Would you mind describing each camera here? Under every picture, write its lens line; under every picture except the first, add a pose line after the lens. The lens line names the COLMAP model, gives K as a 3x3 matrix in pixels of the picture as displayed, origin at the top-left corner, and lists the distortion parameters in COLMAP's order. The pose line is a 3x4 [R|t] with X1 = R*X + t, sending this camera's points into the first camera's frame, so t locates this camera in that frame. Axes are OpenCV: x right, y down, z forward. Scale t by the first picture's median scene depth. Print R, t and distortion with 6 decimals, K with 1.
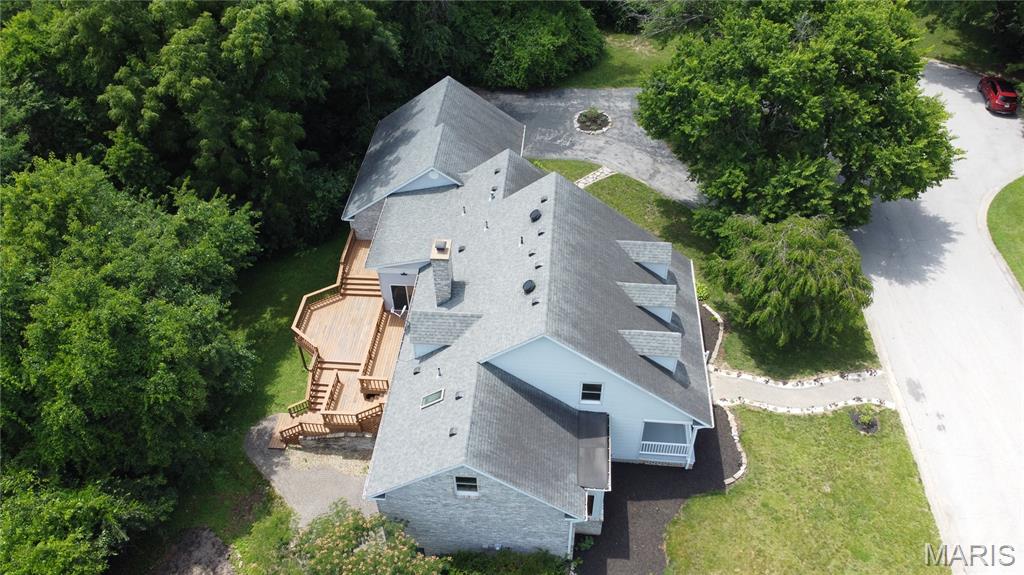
lens RADIAL K [[774.4, 0, 515.0], [0, 774.4, 288.4], [0, 0, 1]] dist [0.004990, -0.009397]
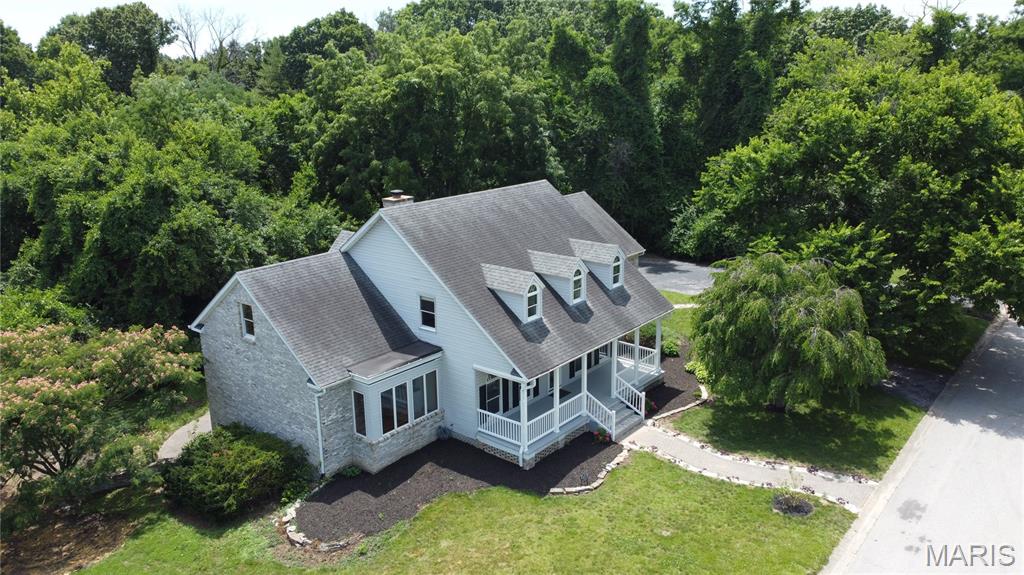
lens RADIAL K [[774.4, 0, 511.5], [0, 774.4, 287.1], [0, 0, 1]] dist [0.004990, -0.009397]
pose [[0.821753, 0.145678, -0.550909, 0.585021], [-0.387138, 0.852129, -0.352137, 0.337320], [0.418147, 0.502647, 0.756637, 0.283924]]
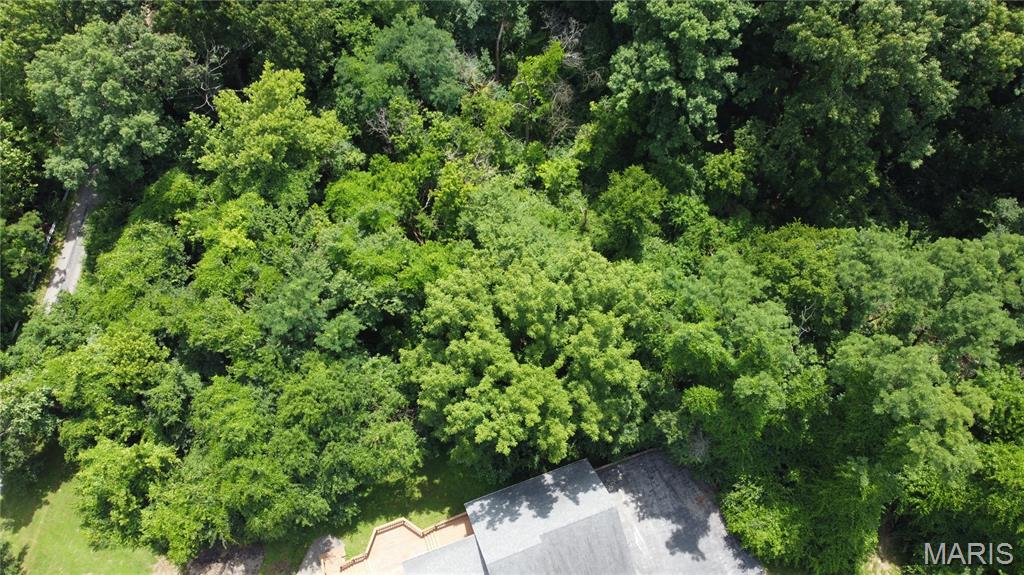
lens RADIAL K [[774.4, 0, 512.5], [0, 774.4, 287.6], [0, 0, 1]] dist [0.004990, -0.009397]
pose [[0.422009, 0.795541, -0.434768, 0.129620], [-0.628493, 0.602341, 0.492119, -1.265557], [0.653379, 0.065570, 0.754185, -0.023613]]
